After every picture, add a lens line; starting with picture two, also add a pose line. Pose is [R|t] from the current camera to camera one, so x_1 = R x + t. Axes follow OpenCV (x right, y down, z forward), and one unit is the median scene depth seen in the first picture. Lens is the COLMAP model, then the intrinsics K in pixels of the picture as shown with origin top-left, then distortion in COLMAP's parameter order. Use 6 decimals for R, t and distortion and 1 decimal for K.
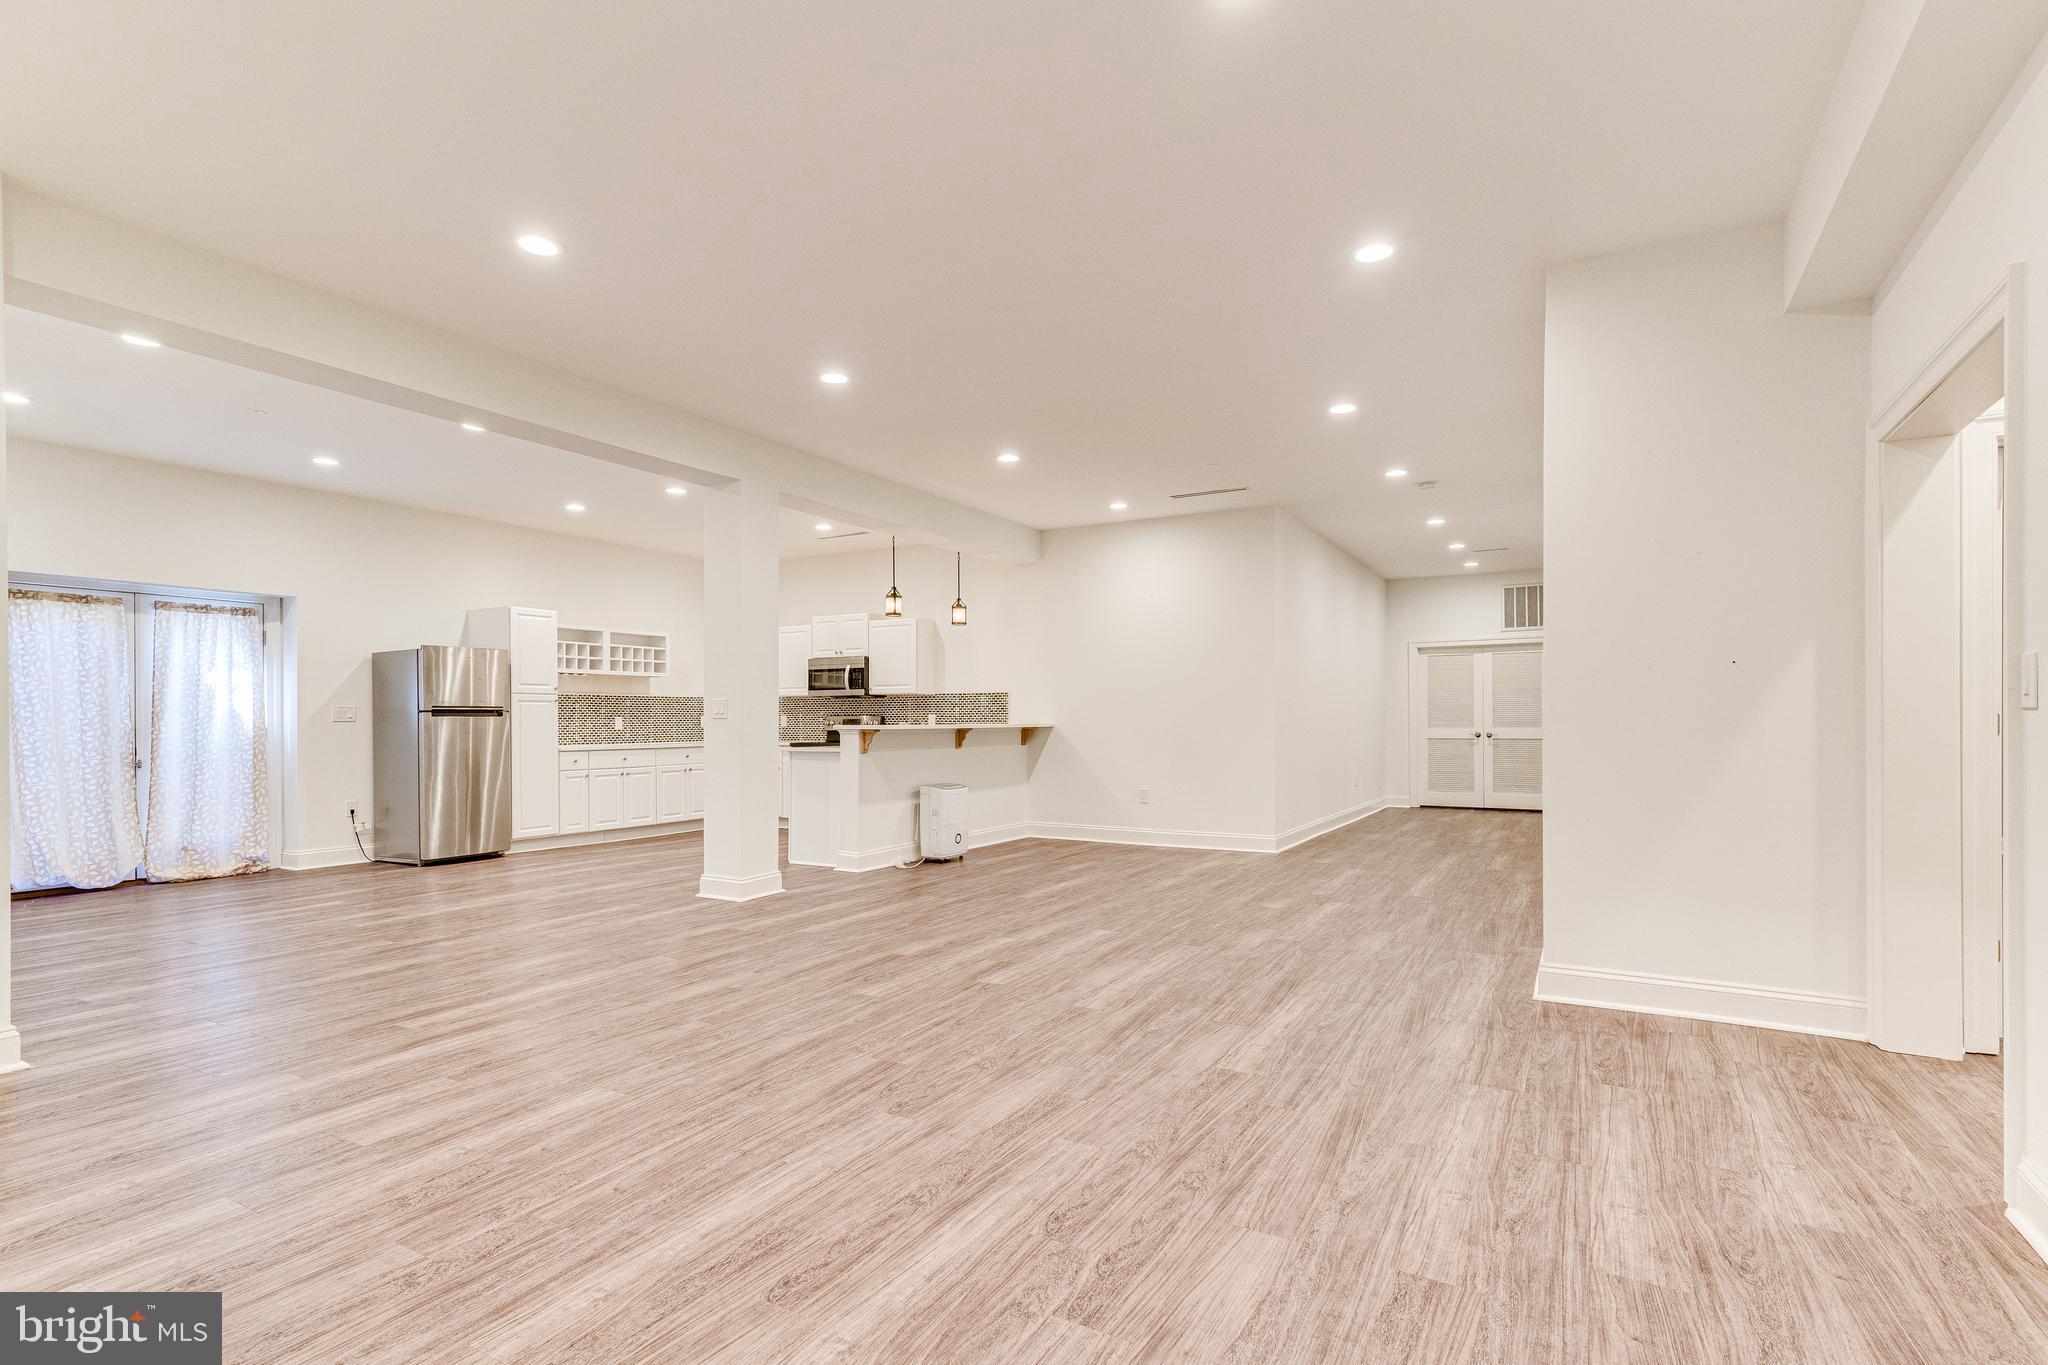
lens RADIAL K [[1001.1, 0, 1016.4], [0, 1001.1, 714.5], [0, 0, 1]] dist [0.008530, 0.000483]
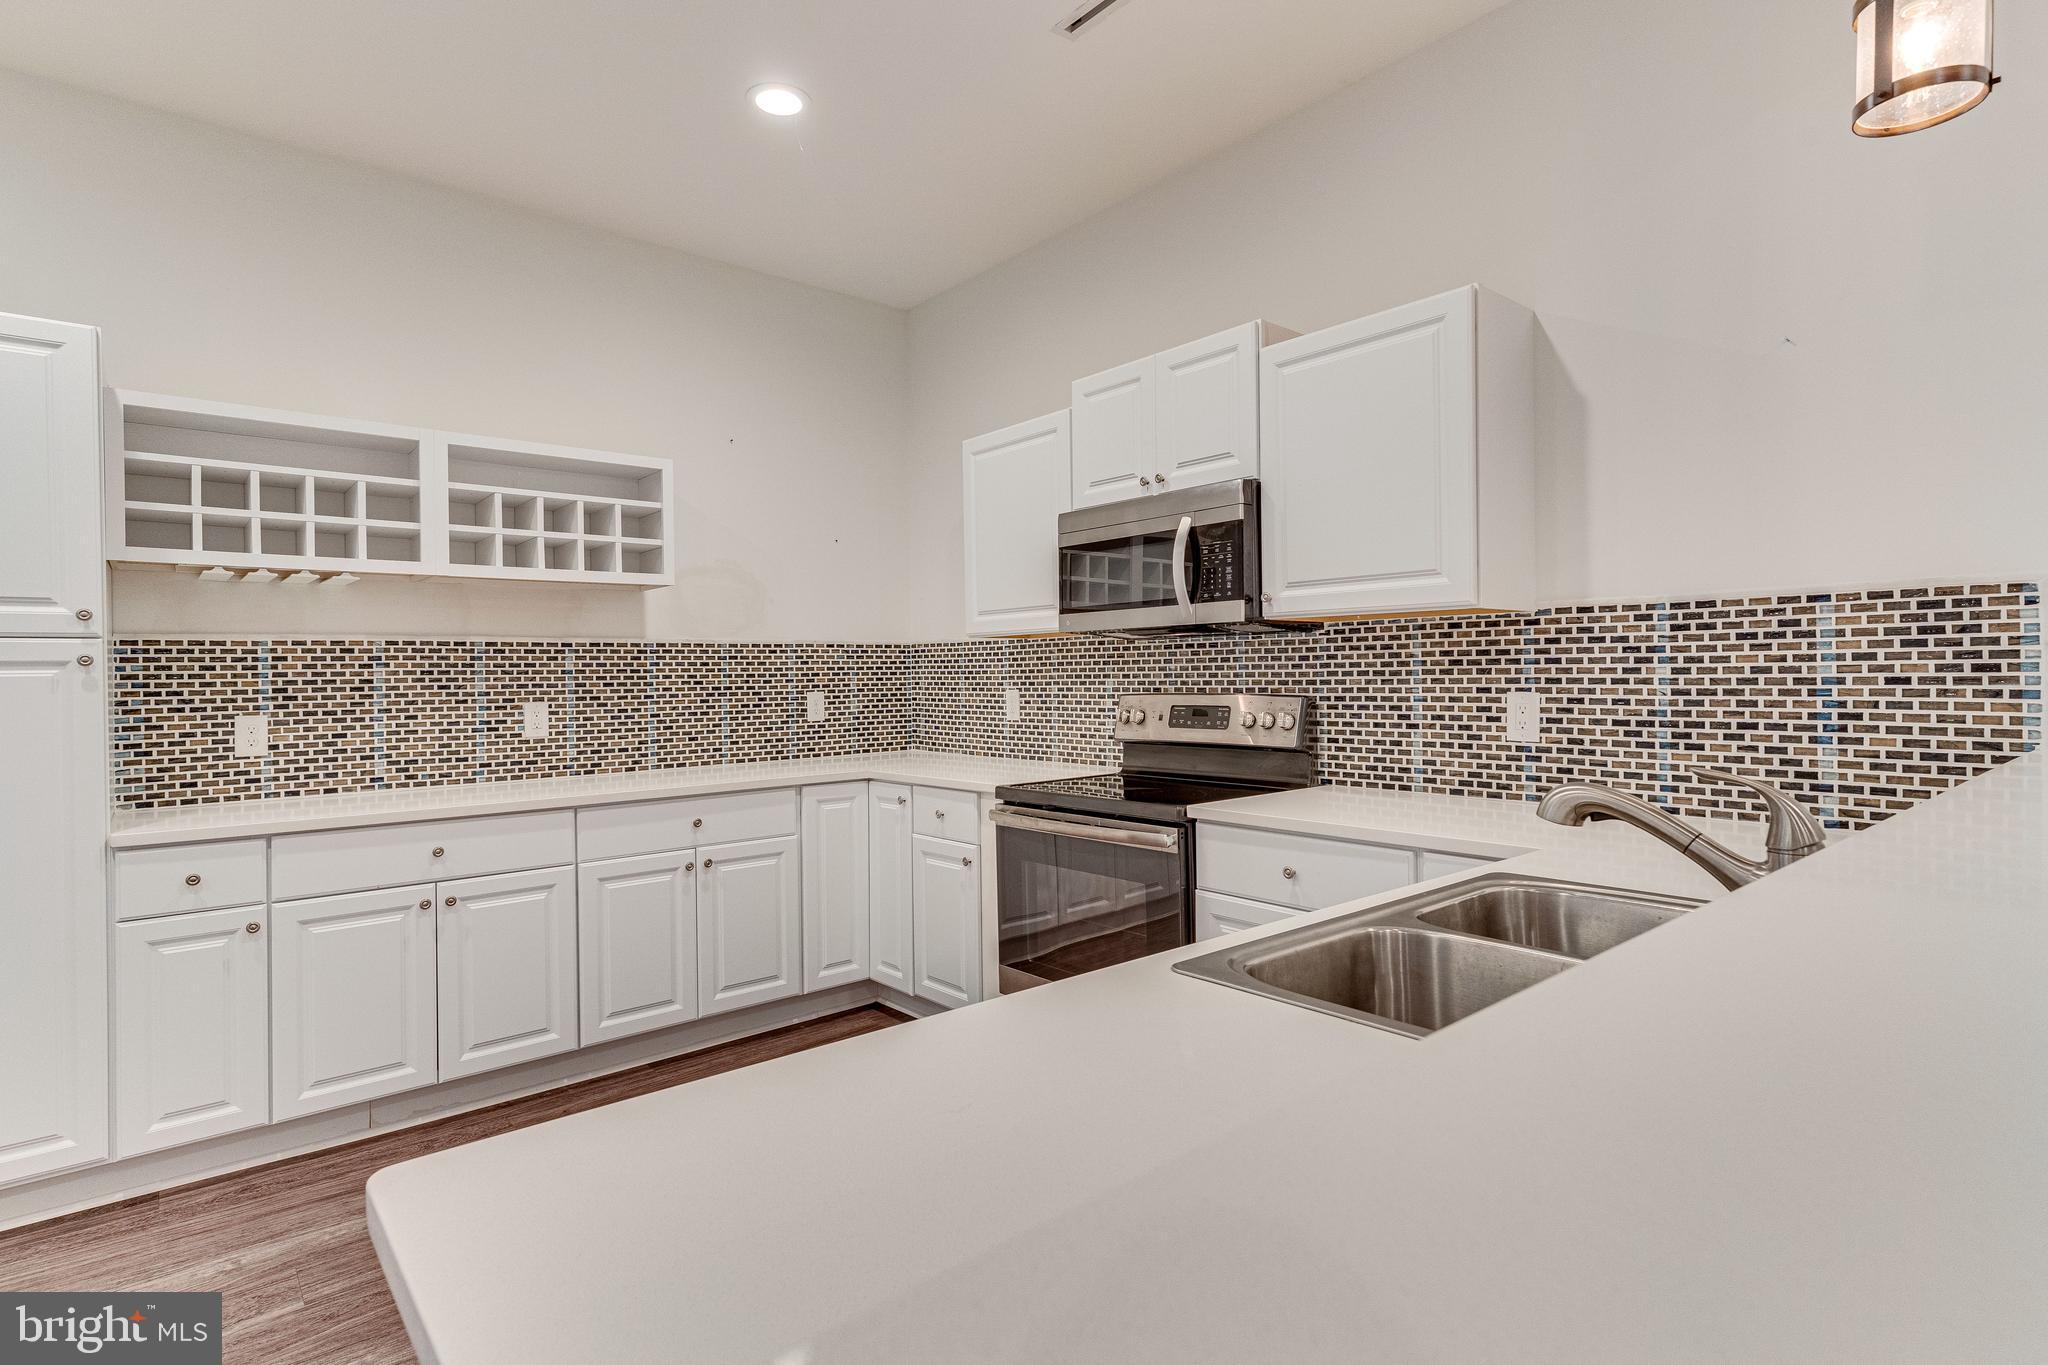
lens RADIAL K [[1003.1, 0, 1017.5], [0, 1003.1, 669.0], [0, 0, 1]] dist [0.014829, -0.000204]
pose [[0.941381, -0.010318, -0.337187, -0.167164], [0.012171, 0.999920, 0.003384, -0.011626], [0.337126, -0.007289, 0.941431, 1.020557]]
